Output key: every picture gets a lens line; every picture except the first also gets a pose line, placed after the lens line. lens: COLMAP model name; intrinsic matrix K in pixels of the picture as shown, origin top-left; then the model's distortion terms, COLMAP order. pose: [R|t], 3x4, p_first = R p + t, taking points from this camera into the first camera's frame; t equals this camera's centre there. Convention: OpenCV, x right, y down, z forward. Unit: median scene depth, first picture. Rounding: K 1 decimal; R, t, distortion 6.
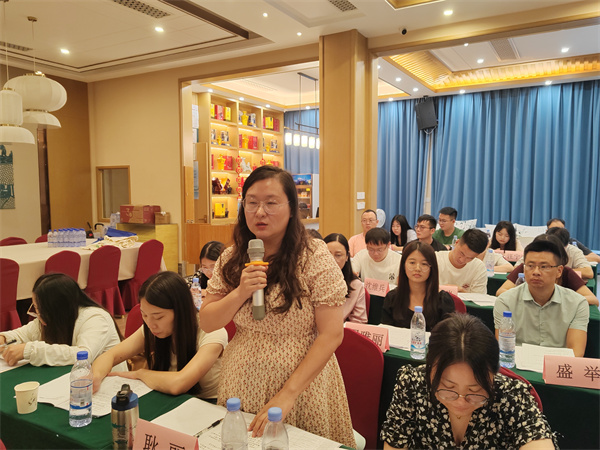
lens RADIAL K [[491.0, 0, 300.1], [0, 491.0, 227.3], [0, 0, 1]] dist [0.001223, -0.000387]
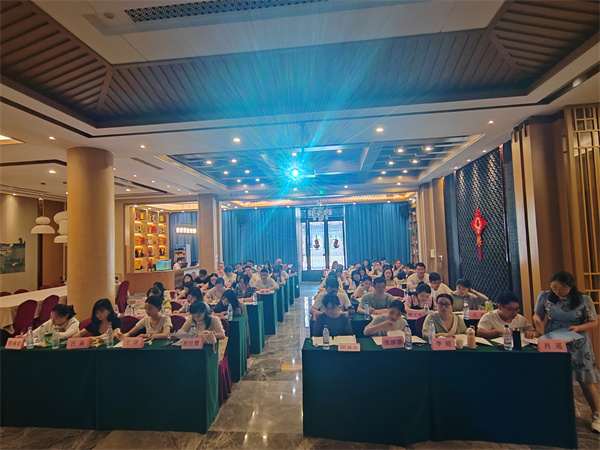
lens RADIAL K [[364.1, 0, 299.0], [0, 364.1, 222.8], [0, 0, 1]] dist [0.000125, 0.000329]
pose [[0.918645, -0.011596, 0.394914, -0.144940], [0.061392, 0.991618, -0.113691, 0.000063], [-0.390286, 0.128686, 0.911656, -0.568192]]
